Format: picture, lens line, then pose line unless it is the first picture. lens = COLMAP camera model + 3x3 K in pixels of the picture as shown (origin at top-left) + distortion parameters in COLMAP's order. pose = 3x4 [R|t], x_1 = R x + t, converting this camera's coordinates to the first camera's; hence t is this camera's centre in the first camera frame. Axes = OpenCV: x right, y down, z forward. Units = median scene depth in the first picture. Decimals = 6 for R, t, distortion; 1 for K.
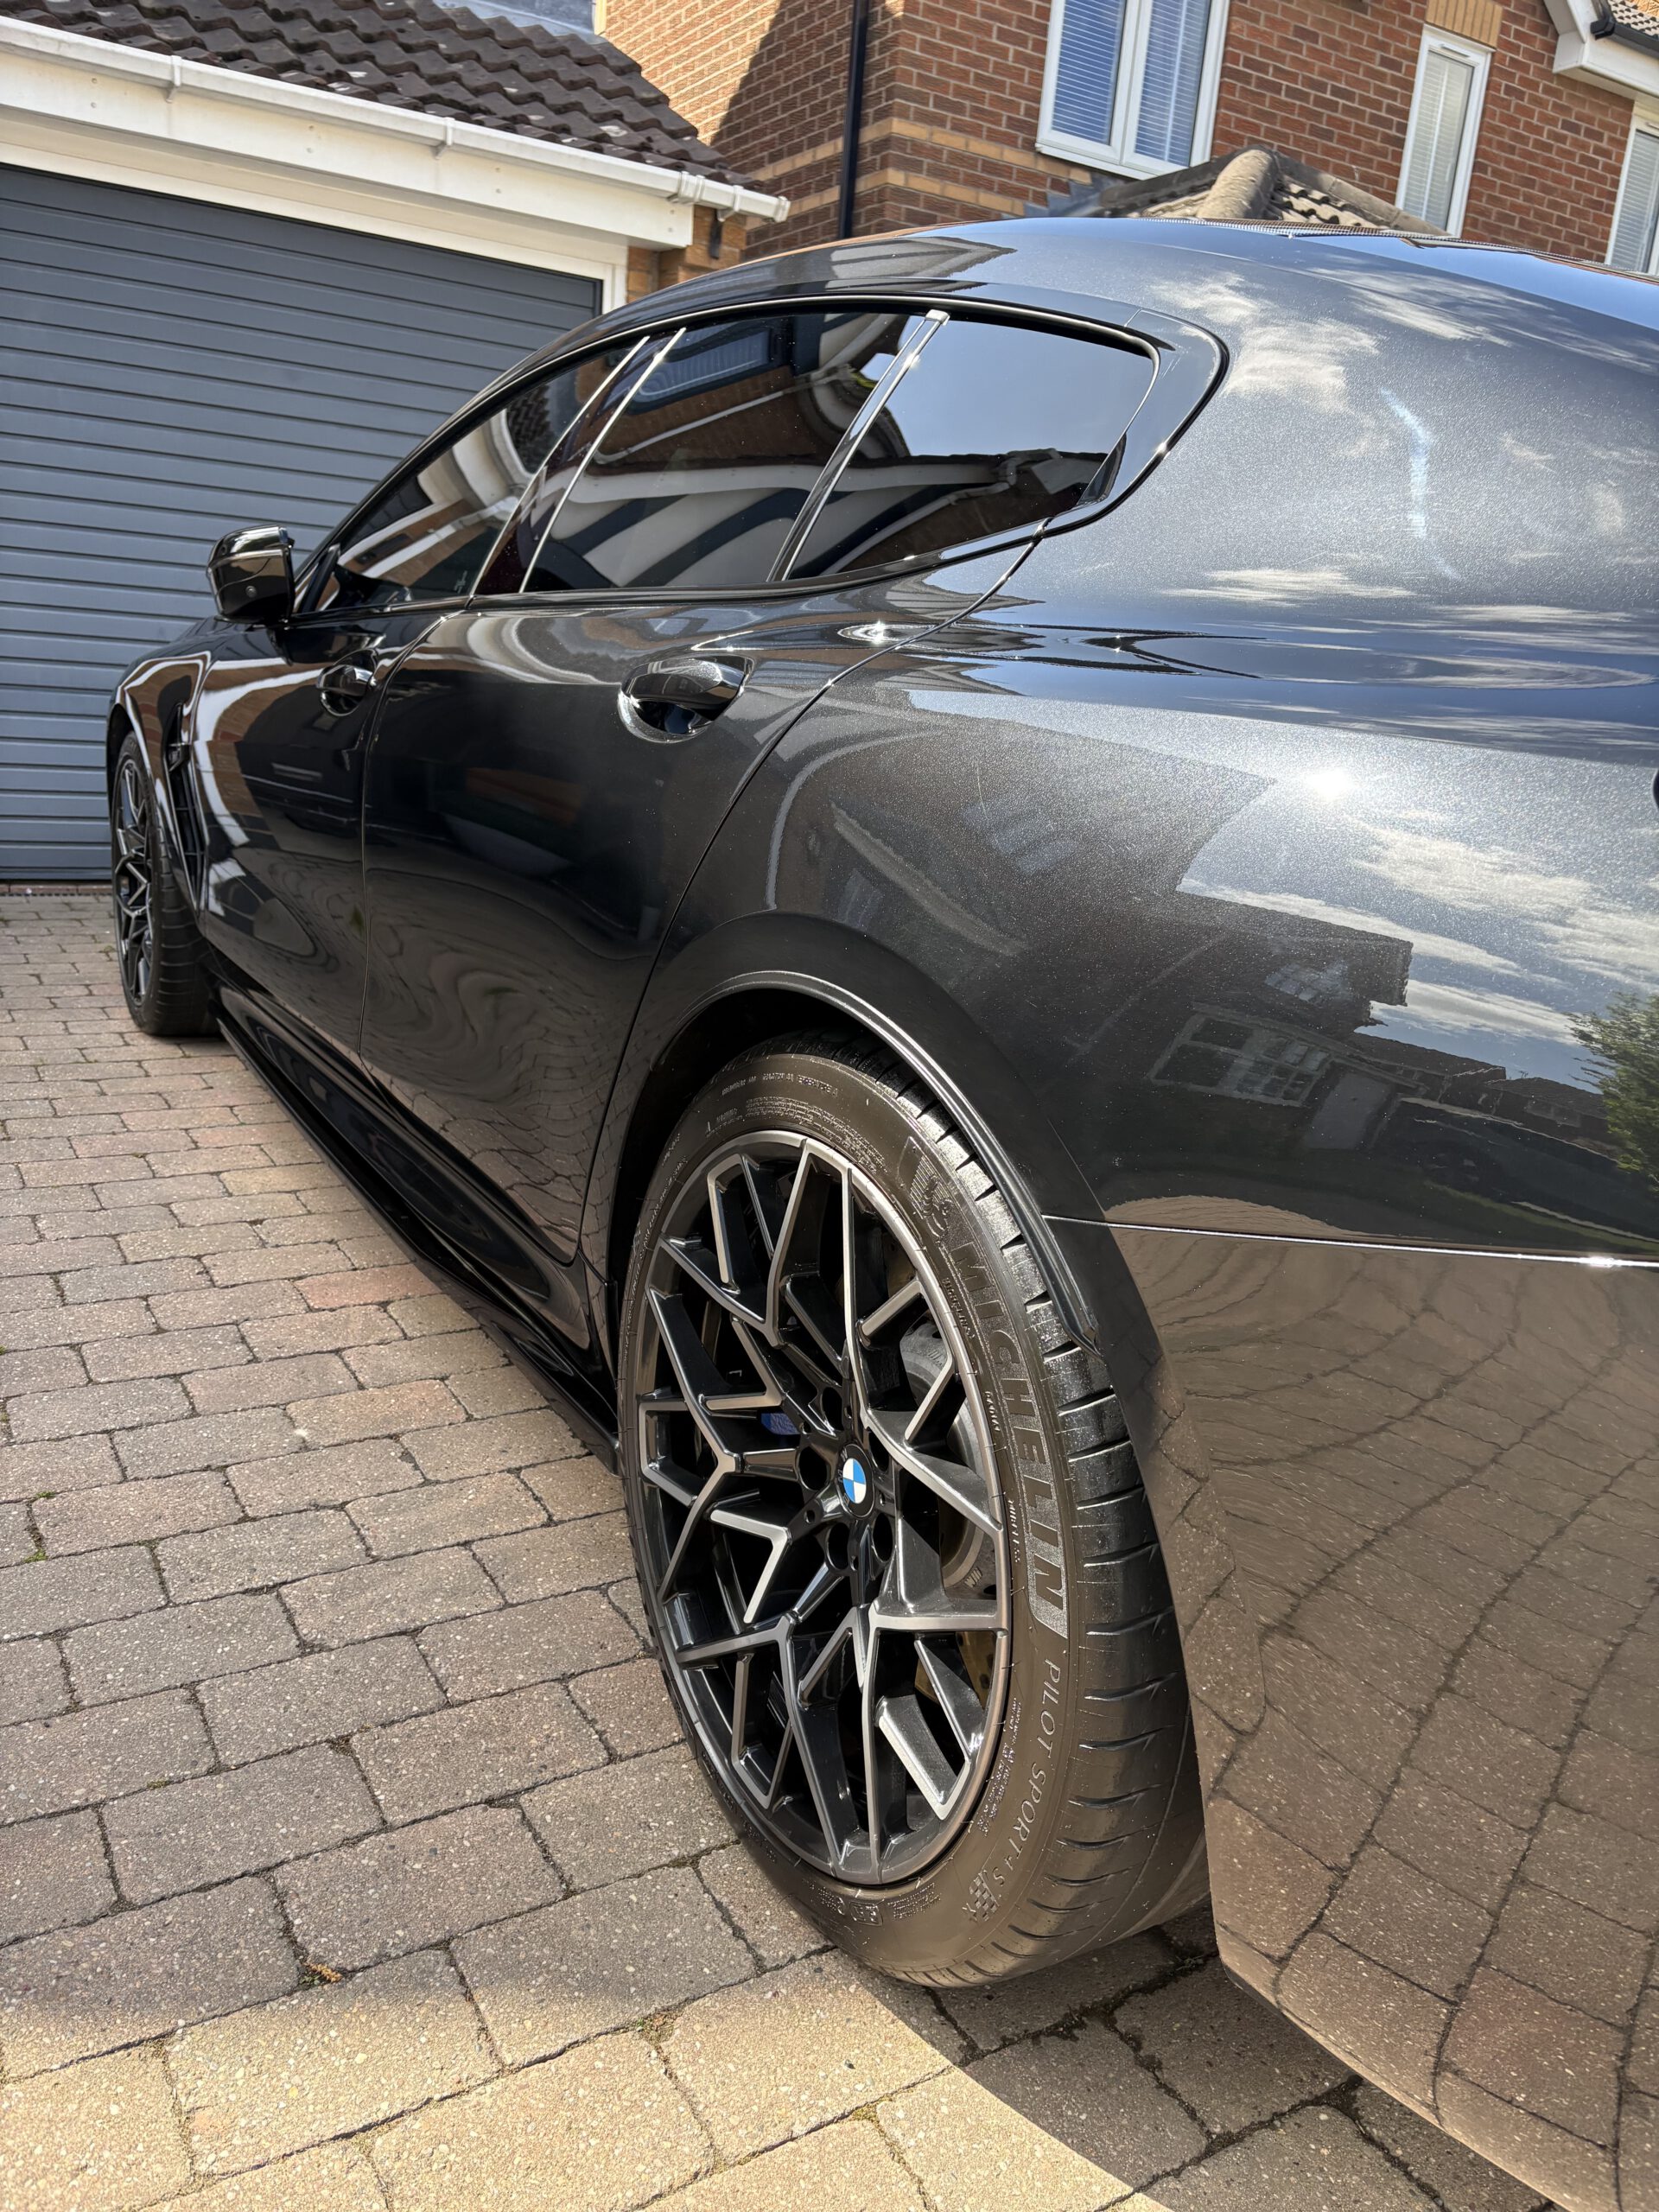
lens RADIAL K [[1742.2, 0, 781.3], [0, 1742.2, 1067.1], [0, 0, 1]] dist [0.074142, -0.096883]
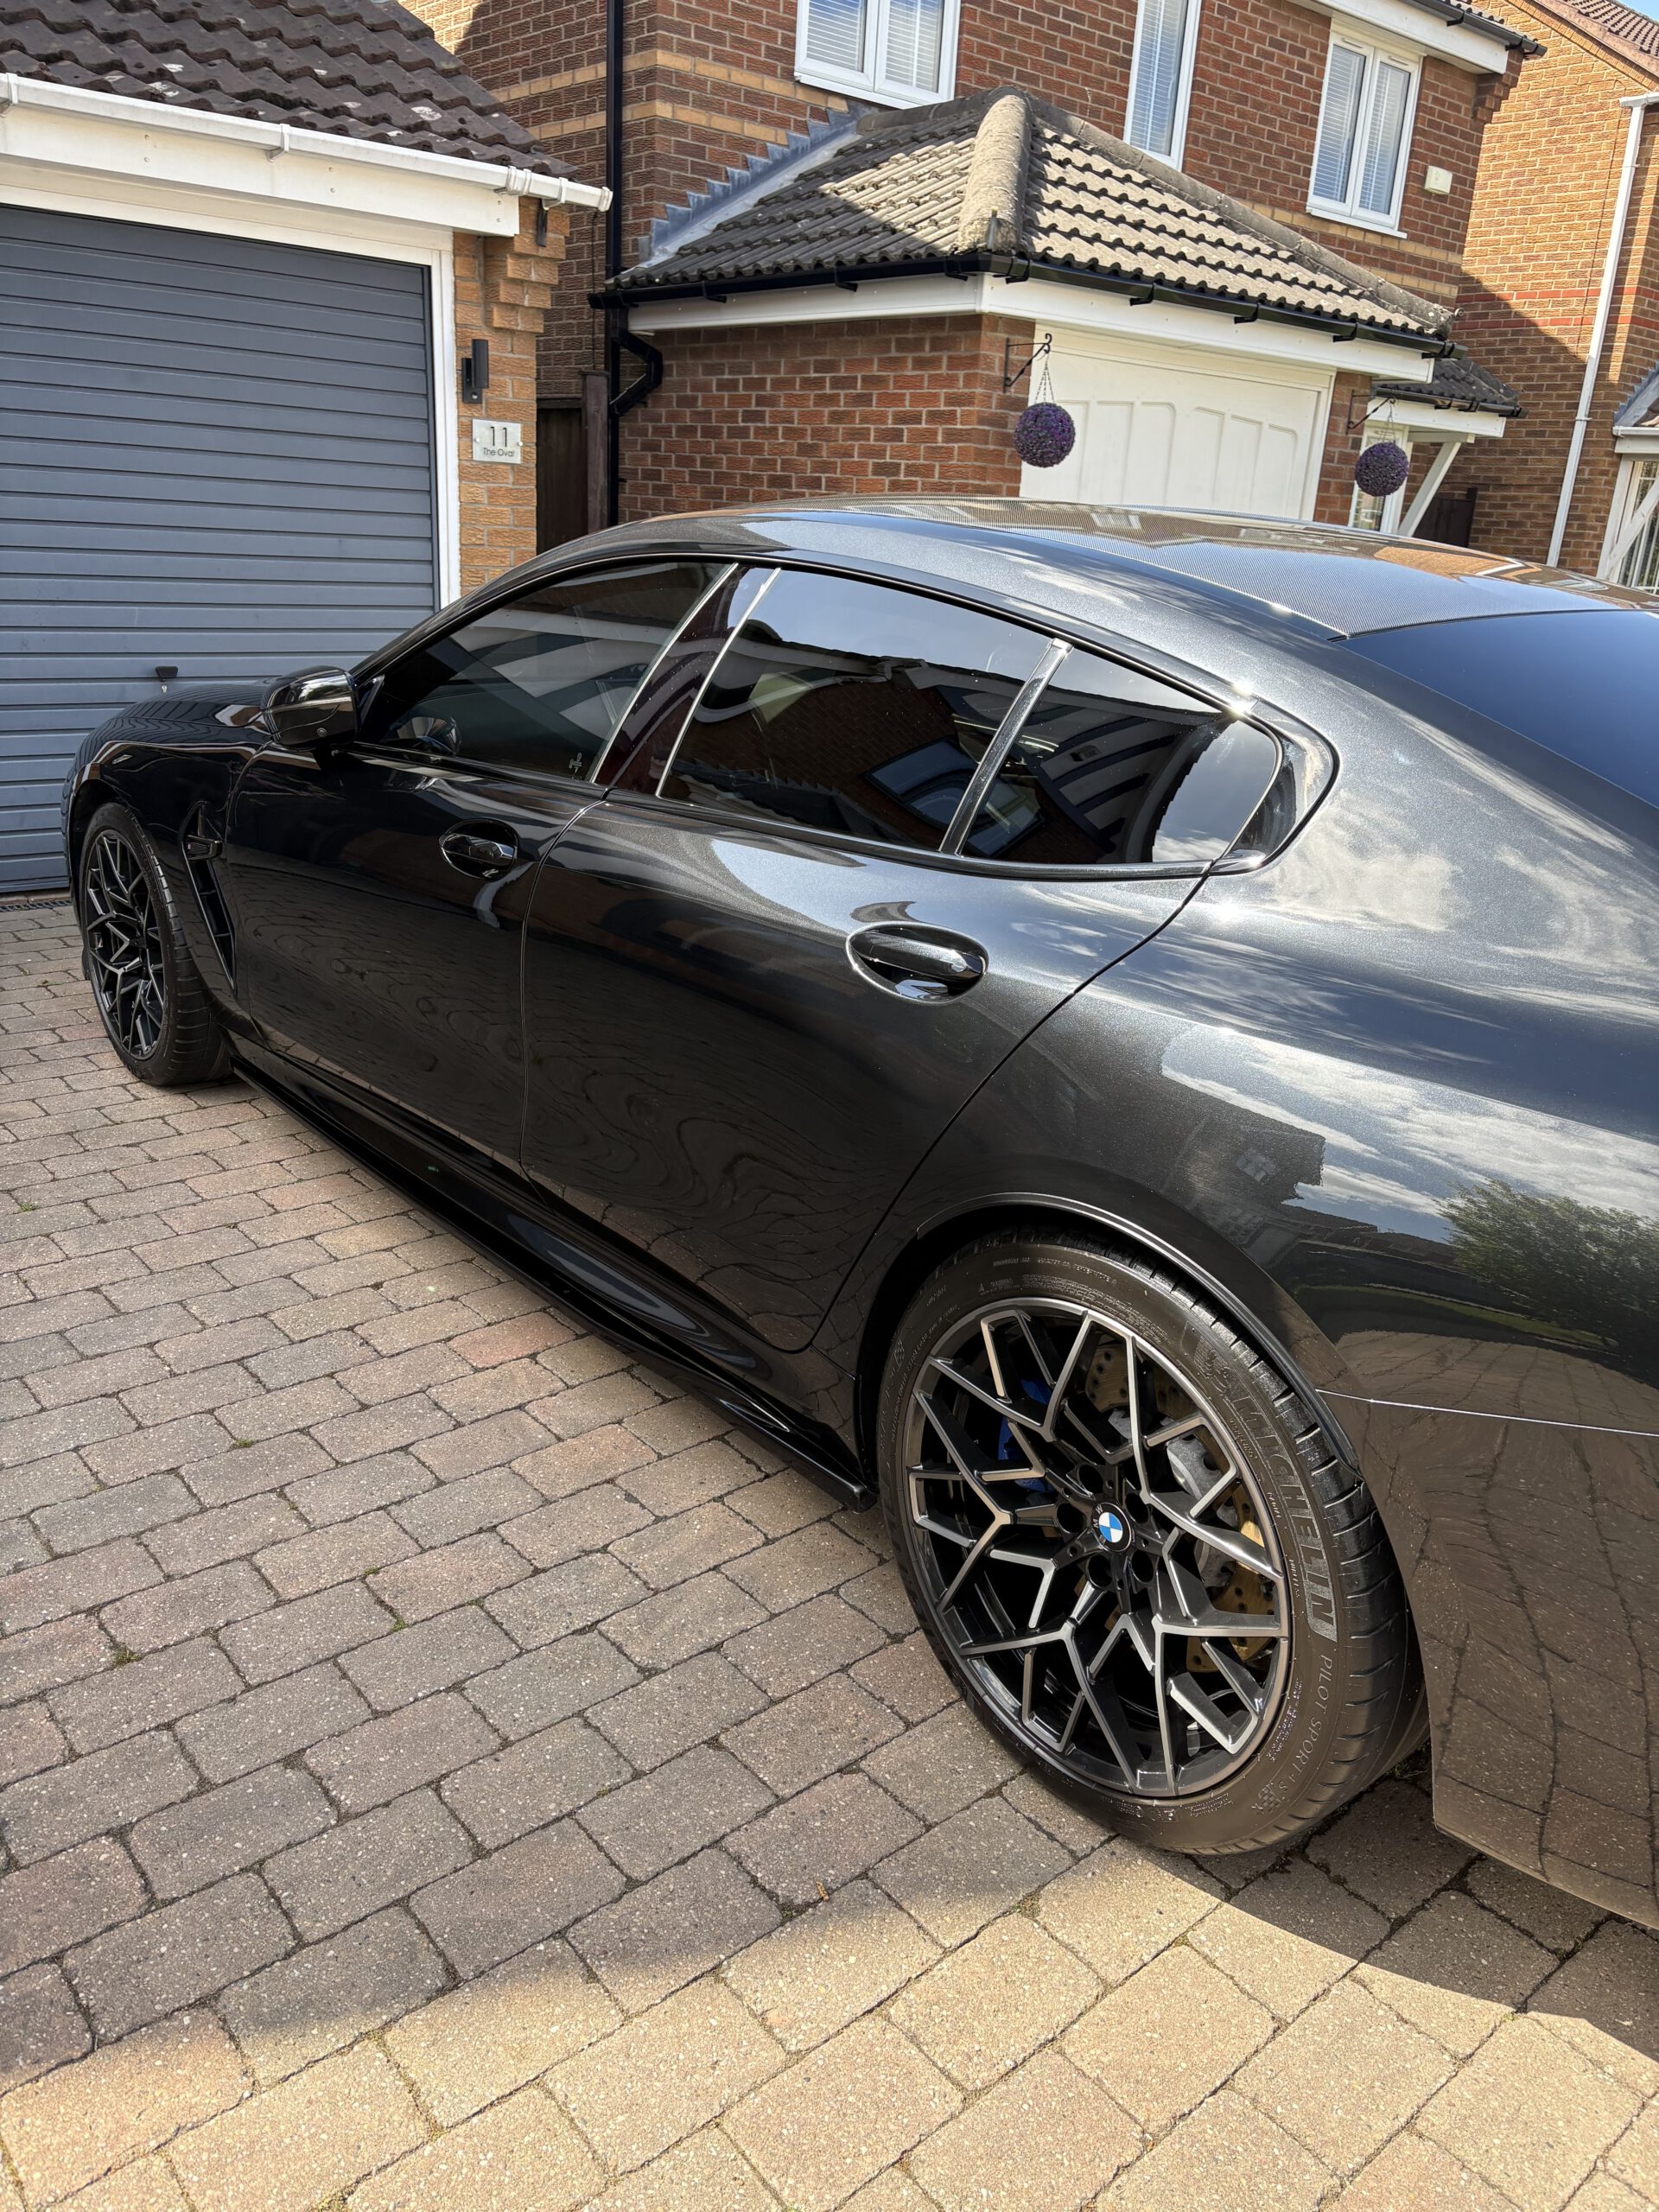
lens RADIAL K [[1742.2, 0, 825.7], [0, 1742.2, 1058.1], [0, 0, 1]] dist [0.074142, -0.096883]
pose [[0.983298, -0.079010, 0.163960, -0.319507], [0.066724, 0.994628, 0.079145, -0.225429], [-0.169332, -0.066883, 0.983287, -0.292200]]
